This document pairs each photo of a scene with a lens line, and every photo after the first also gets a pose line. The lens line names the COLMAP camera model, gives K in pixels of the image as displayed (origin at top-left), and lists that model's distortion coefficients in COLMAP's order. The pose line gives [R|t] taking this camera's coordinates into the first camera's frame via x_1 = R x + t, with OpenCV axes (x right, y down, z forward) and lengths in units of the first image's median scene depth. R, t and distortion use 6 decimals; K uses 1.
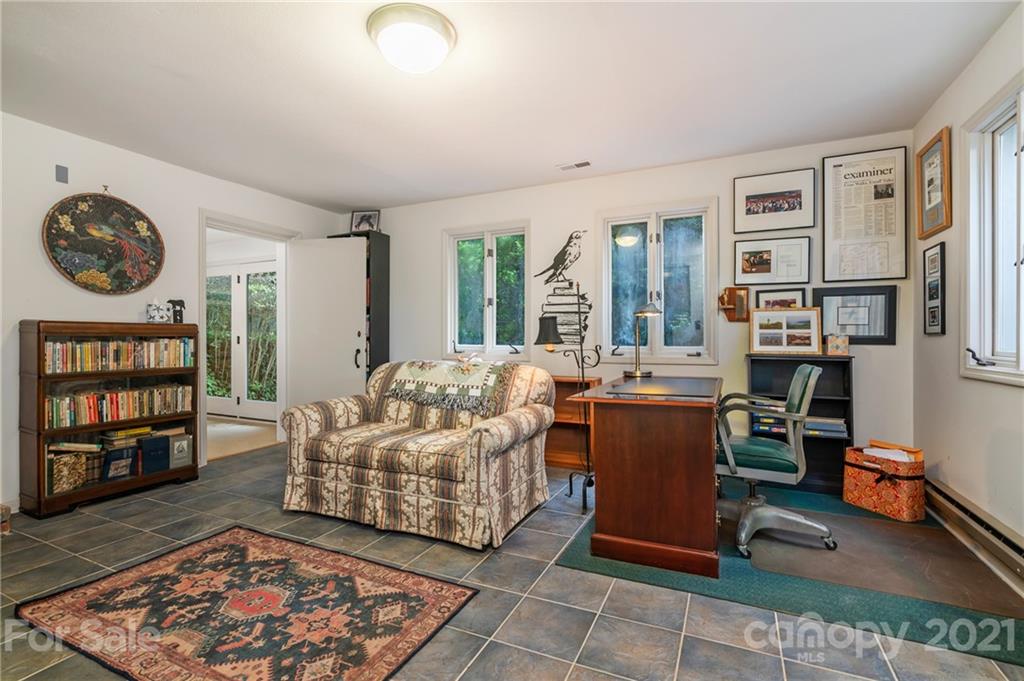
lens RADIAL K [[471.2, 0, 509.2], [0, 471.2, 338.5], [0, 0, 1]] dist [-0.002491, 0.000434]
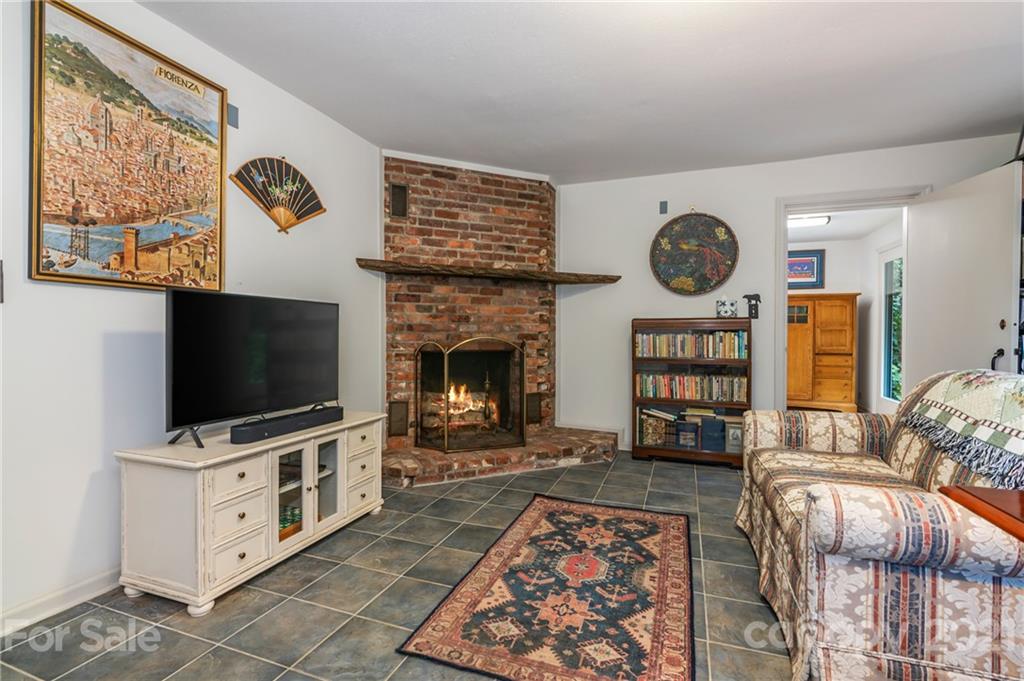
lens RADIAL K [[471.2, 0, 508.5], [0, 471.2, 337.6], [0, 0, 1]] dist [-0.002491, 0.000434]
pose [[0.089099, 0.011620, -0.995955, 0.389603], [-0.002375, 0.999932, 0.011454, 0.003580], [0.996020, 0.001345, 0.089121, 0.515800]]
